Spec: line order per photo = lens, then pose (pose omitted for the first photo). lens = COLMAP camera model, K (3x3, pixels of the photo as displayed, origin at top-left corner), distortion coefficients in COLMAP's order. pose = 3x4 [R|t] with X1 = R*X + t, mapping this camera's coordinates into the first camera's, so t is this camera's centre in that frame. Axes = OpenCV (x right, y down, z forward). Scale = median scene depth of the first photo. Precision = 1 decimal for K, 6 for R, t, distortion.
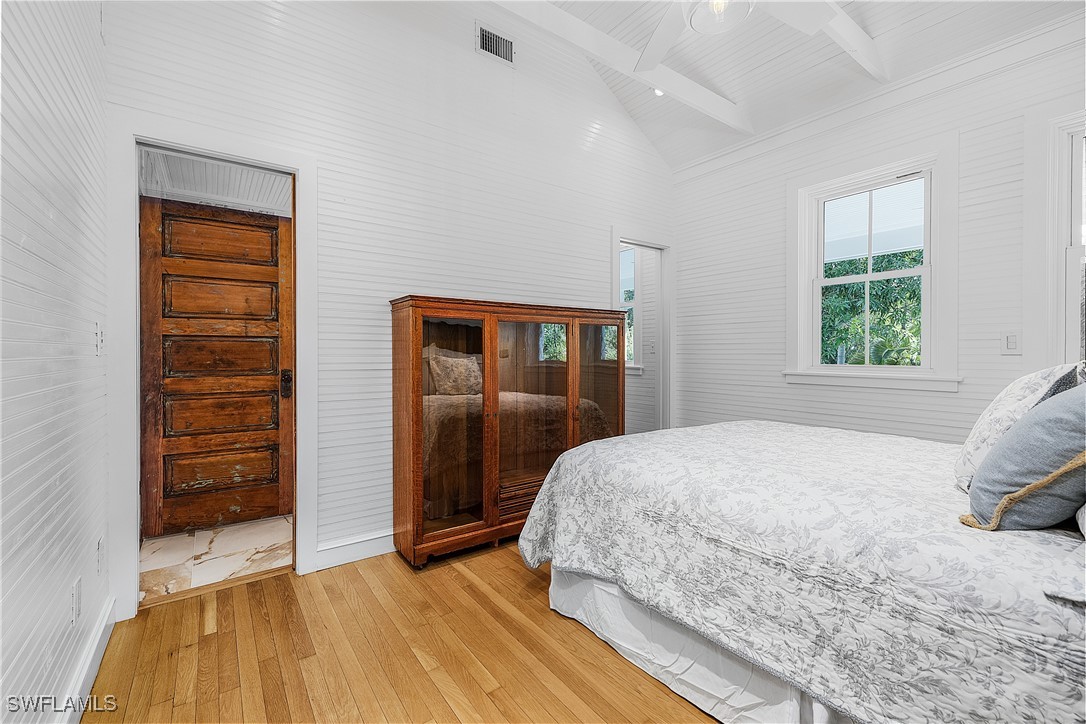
lens RADIAL K [[457.7, 0, 544.0], [0, 457.7, 354.6], [0, 0, 1]] dist [-0.000216, -0.000540]
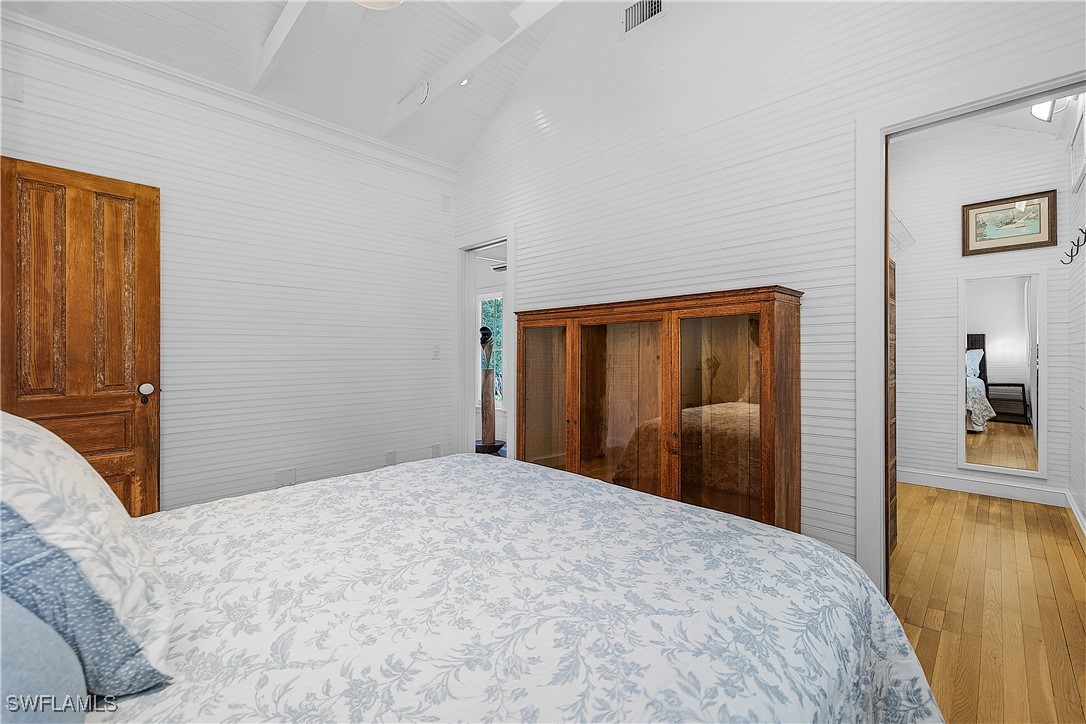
lens RADIAL K [[457.7, 0, 544.0], [0, 457.7, 354.6], [0, 0, 1]] dist [-0.000216, -0.000540]
pose [[0.158352, -0.003094, -0.987378, 0.795774], [-0.005813, 0.999975, -0.004065, -0.007401], [0.987366, 0.006383, 0.158330, 0.730765]]
